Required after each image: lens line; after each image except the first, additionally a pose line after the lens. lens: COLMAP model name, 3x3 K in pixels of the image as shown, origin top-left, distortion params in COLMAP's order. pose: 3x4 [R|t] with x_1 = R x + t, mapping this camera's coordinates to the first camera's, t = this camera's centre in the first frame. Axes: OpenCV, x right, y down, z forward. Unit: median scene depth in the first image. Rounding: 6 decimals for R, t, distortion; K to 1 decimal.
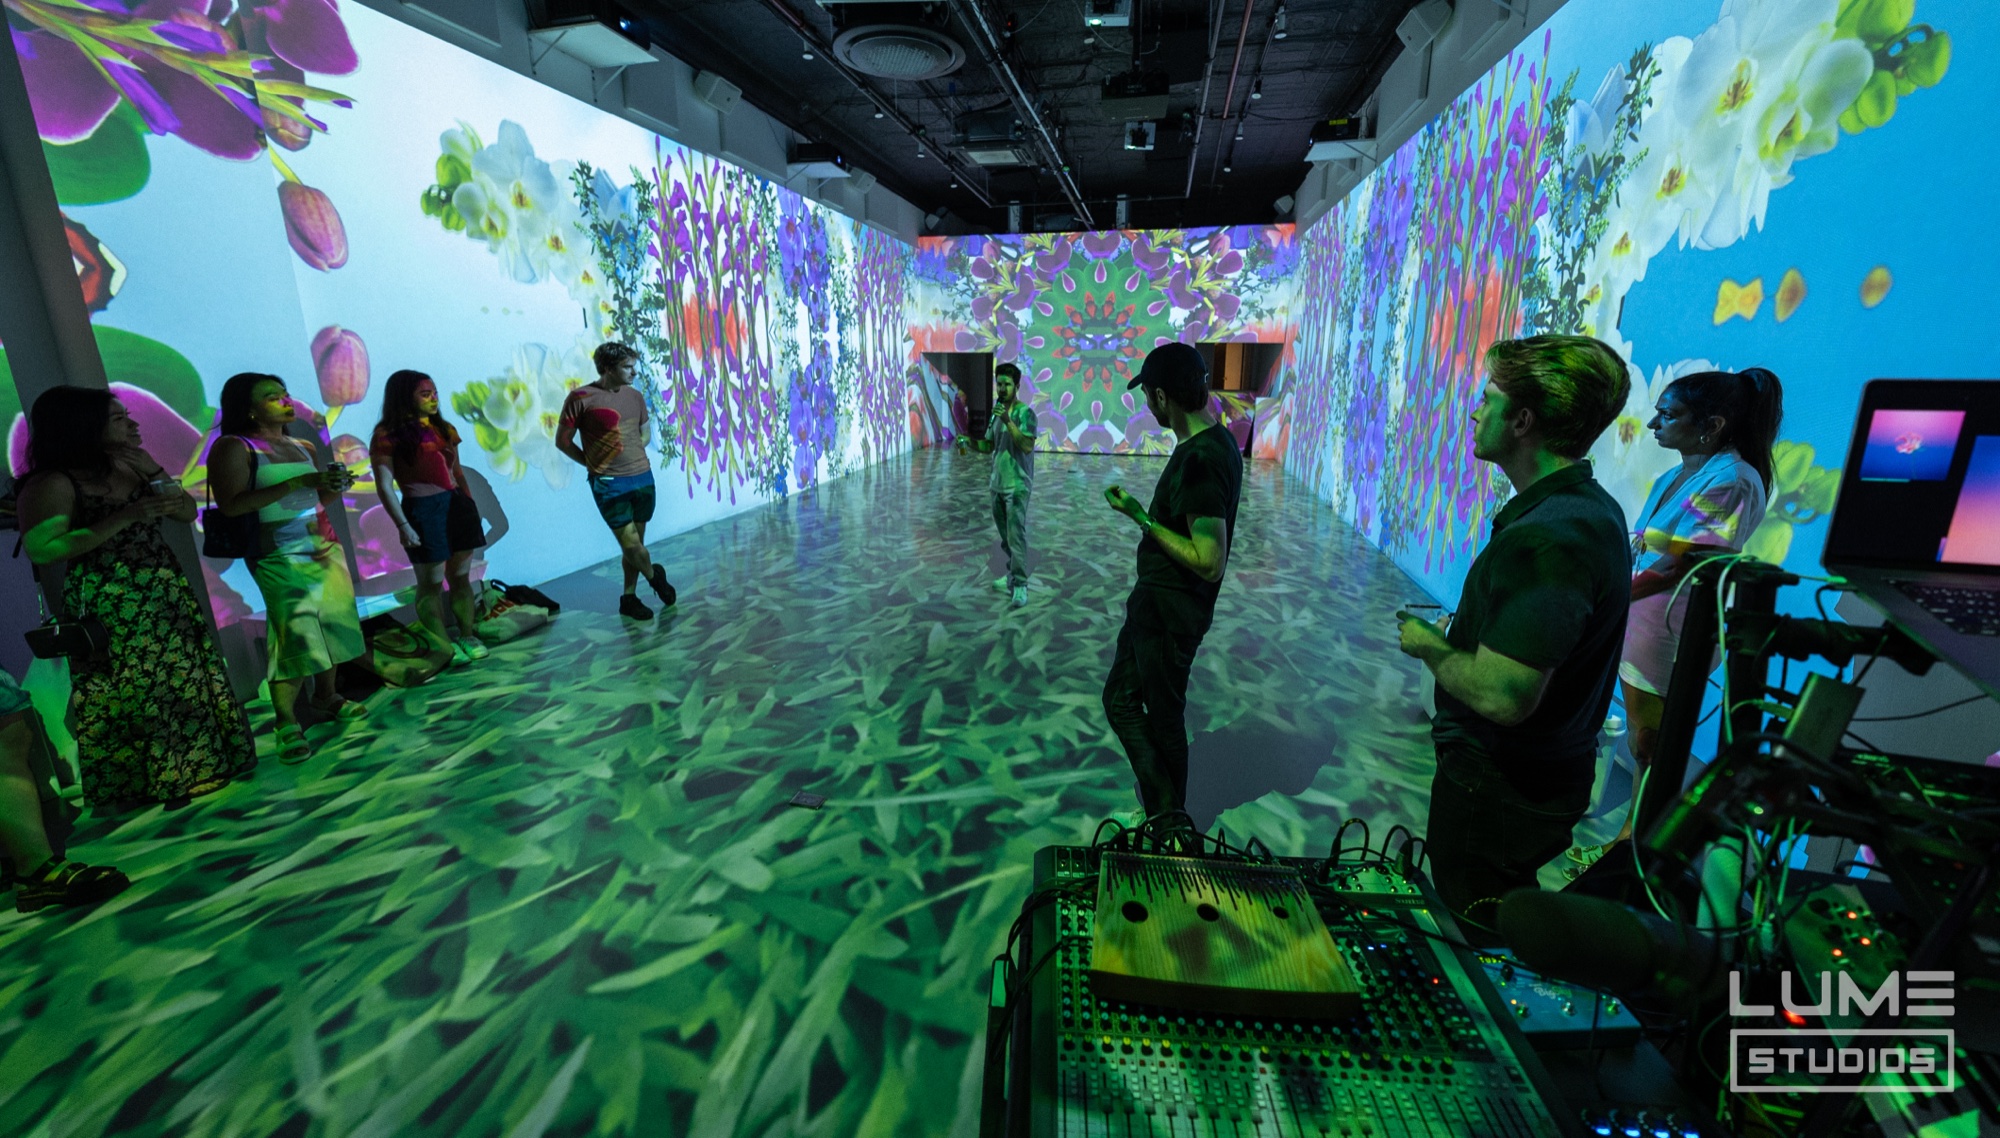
lens RADIAL K [[687.4, 0, 1010.4], [0, 687.4, 512.5], [0, 0, 1]] dist [0.001795, 0.000214]
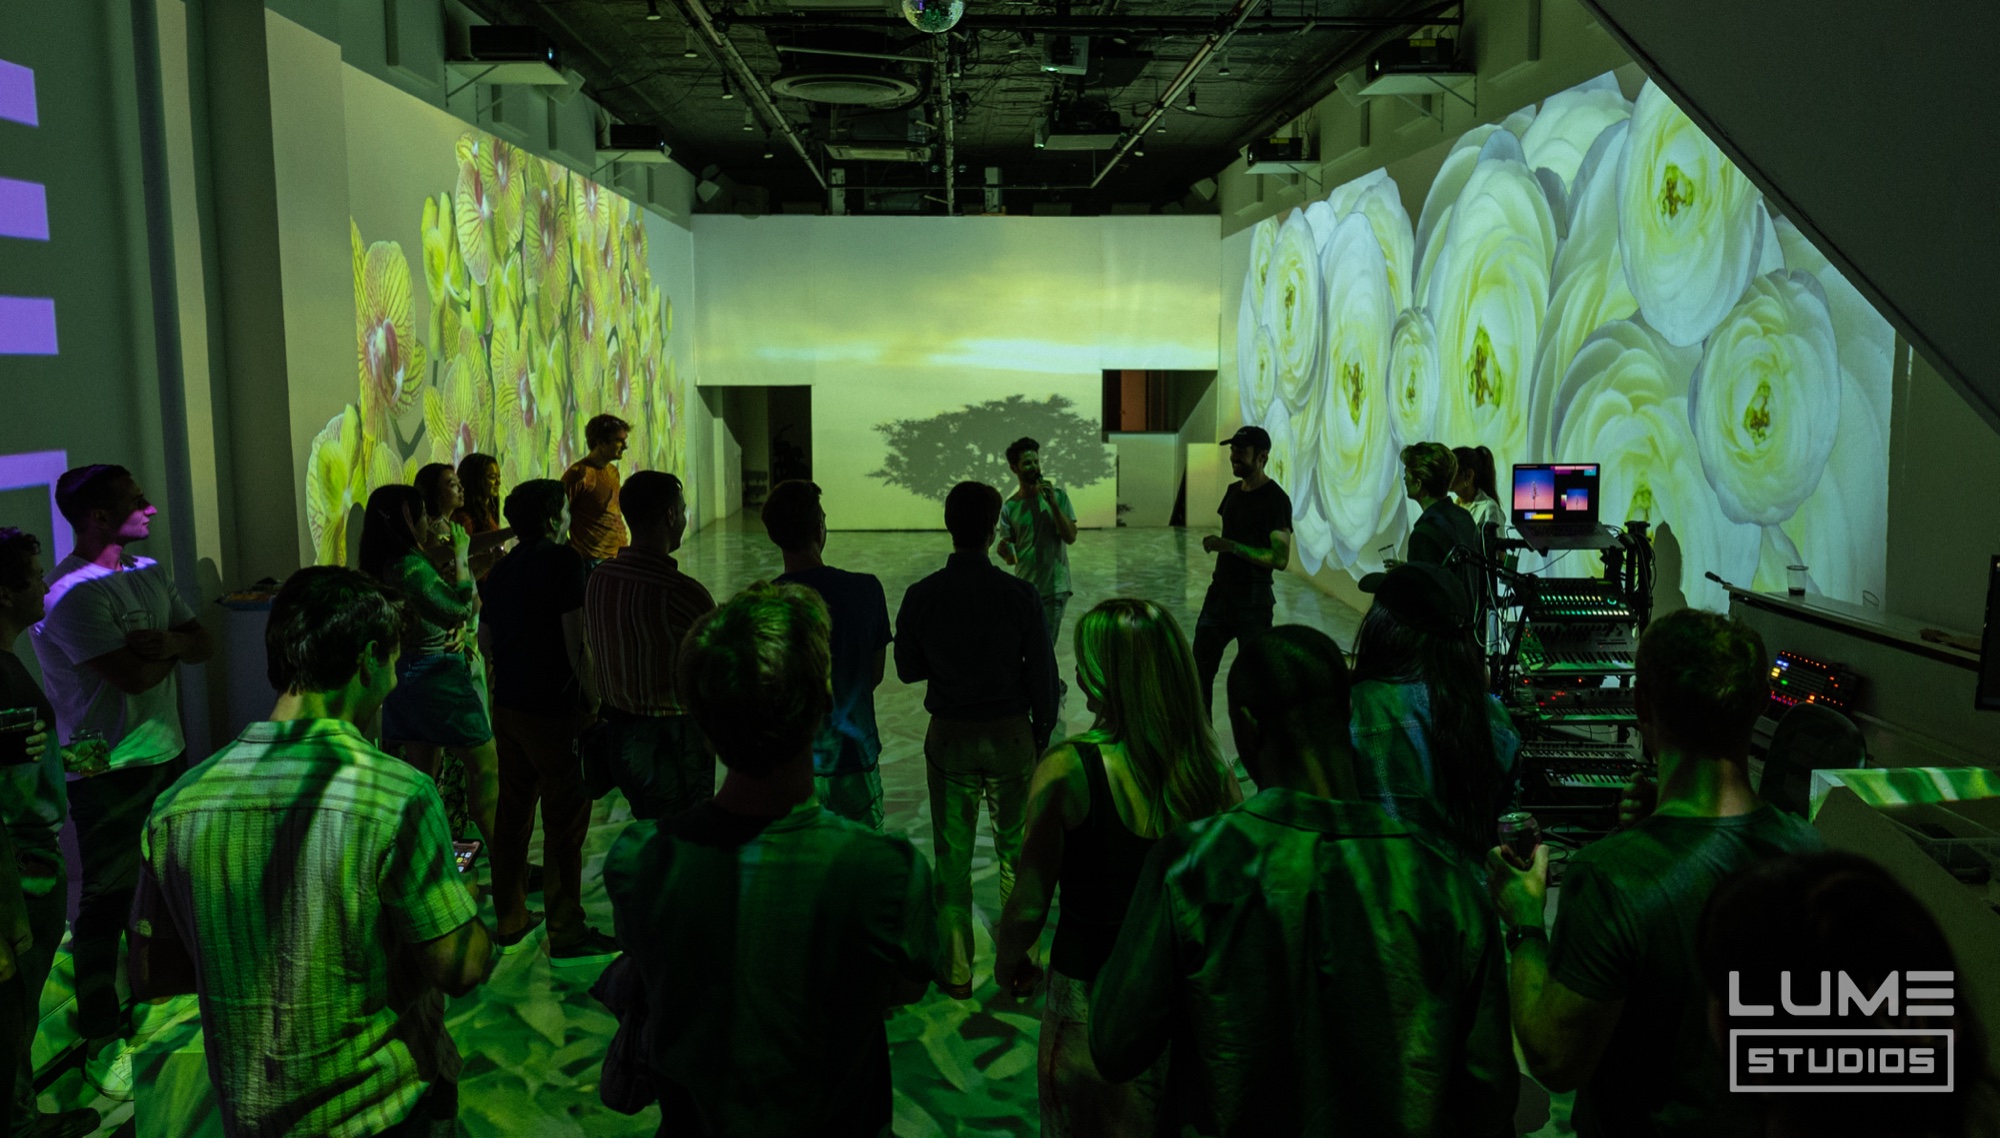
lens RADIAL K [[1355.5, 0, 998.1], [0, 1355.5, 501.6], [0, 0, 1]] dist [0.010201, 0.005344]
pose [[0.969135, -0.030425, 0.244647, -0.273011], [0.059106, 0.992088, -0.110761, 0.056552], [-0.239341, 0.121803, 0.963265, -0.465686]]
